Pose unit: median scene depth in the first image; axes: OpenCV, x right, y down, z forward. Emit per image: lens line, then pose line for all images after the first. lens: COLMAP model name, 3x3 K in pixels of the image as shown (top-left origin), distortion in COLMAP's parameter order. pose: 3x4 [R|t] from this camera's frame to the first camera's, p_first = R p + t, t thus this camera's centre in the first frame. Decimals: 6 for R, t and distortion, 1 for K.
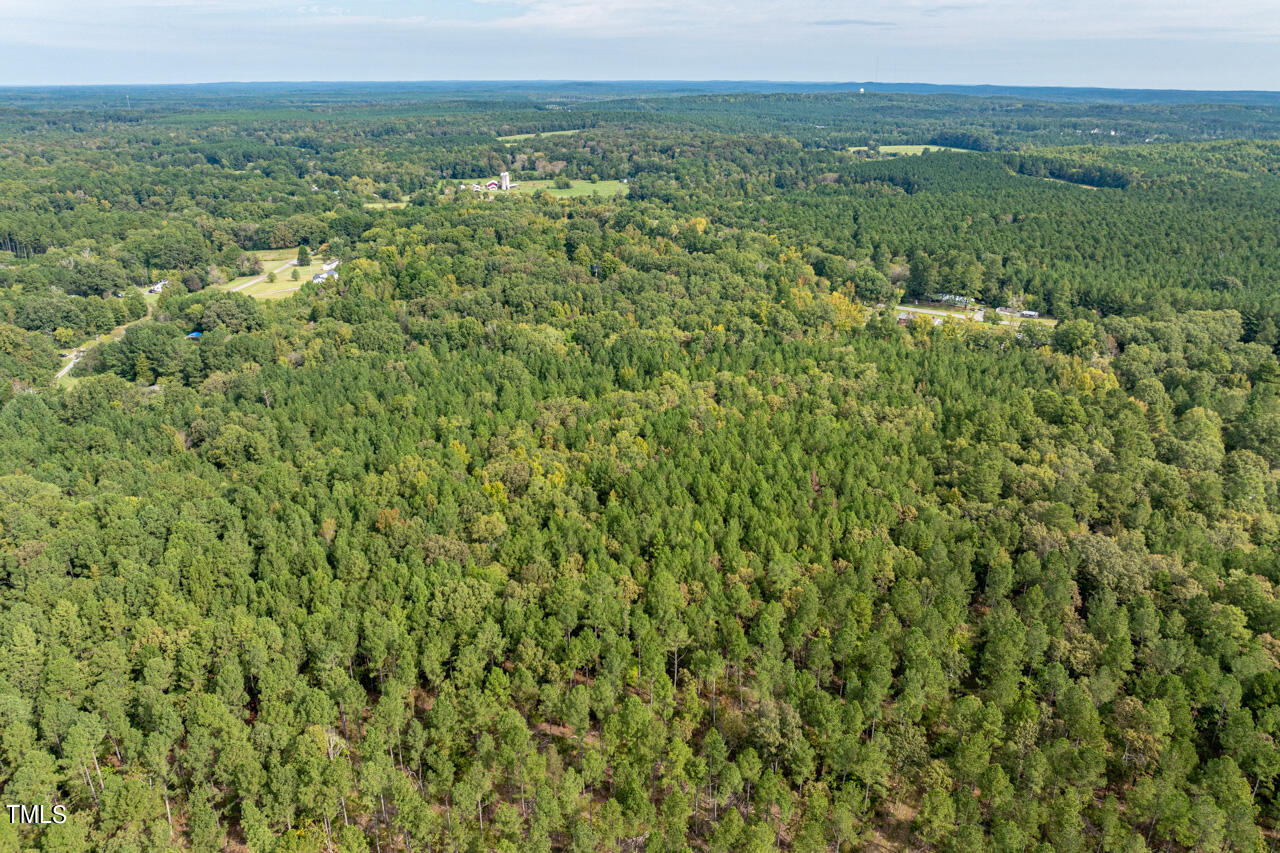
lens RADIAL K [[897.4, 0, 640.0], [0, 897.4, 426.5], [0, 0, 1]] dist [-0.041063, 0.001781]
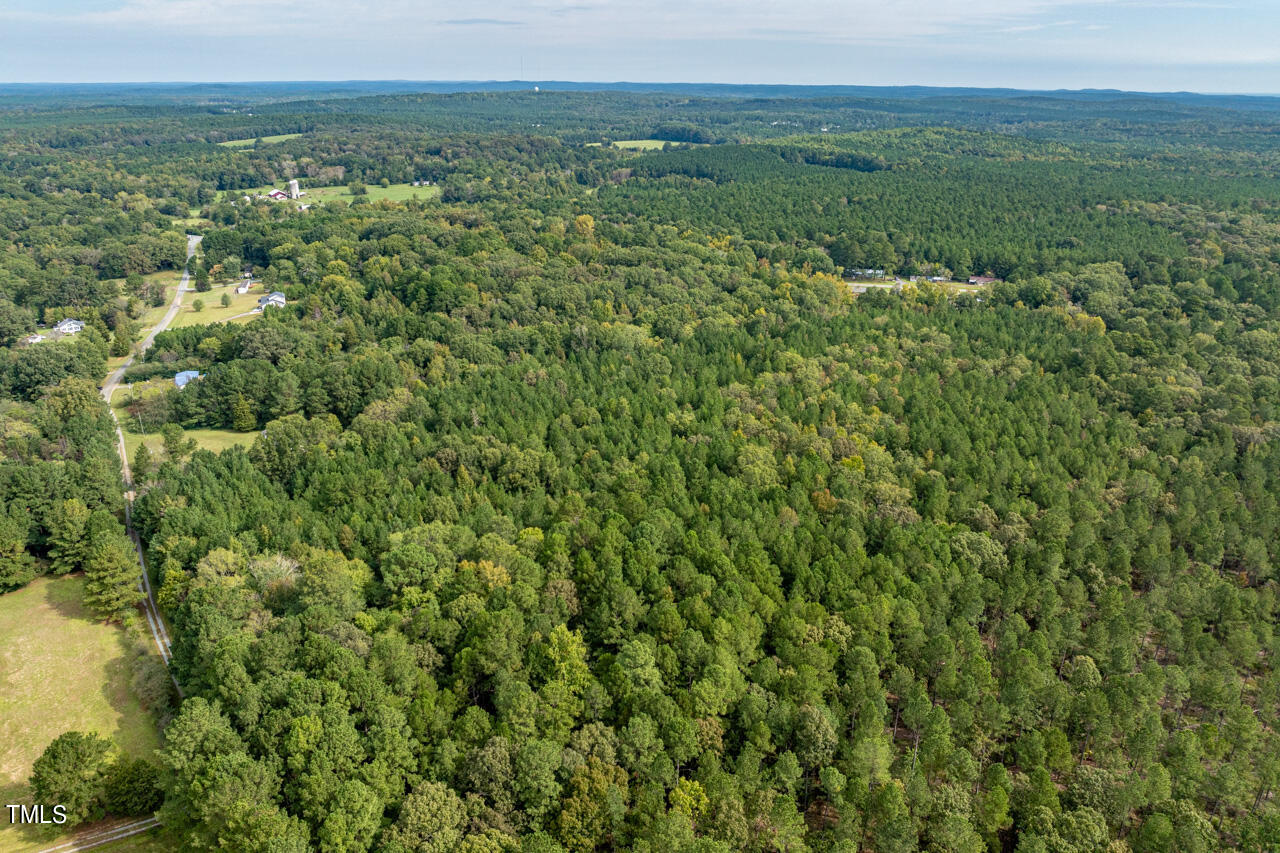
lens RADIAL K [[897.4, 0, 640.0], [0, 897.4, 426.5], [0, 0, 1]] dist [-0.041063, 0.001781]
pose [[0.927279, -0.132356, 0.350193, -0.159193], [0.132014, 0.990933, 0.024964, -0.007004], [-0.350322, 0.023082, 0.936345, 0.018344]]
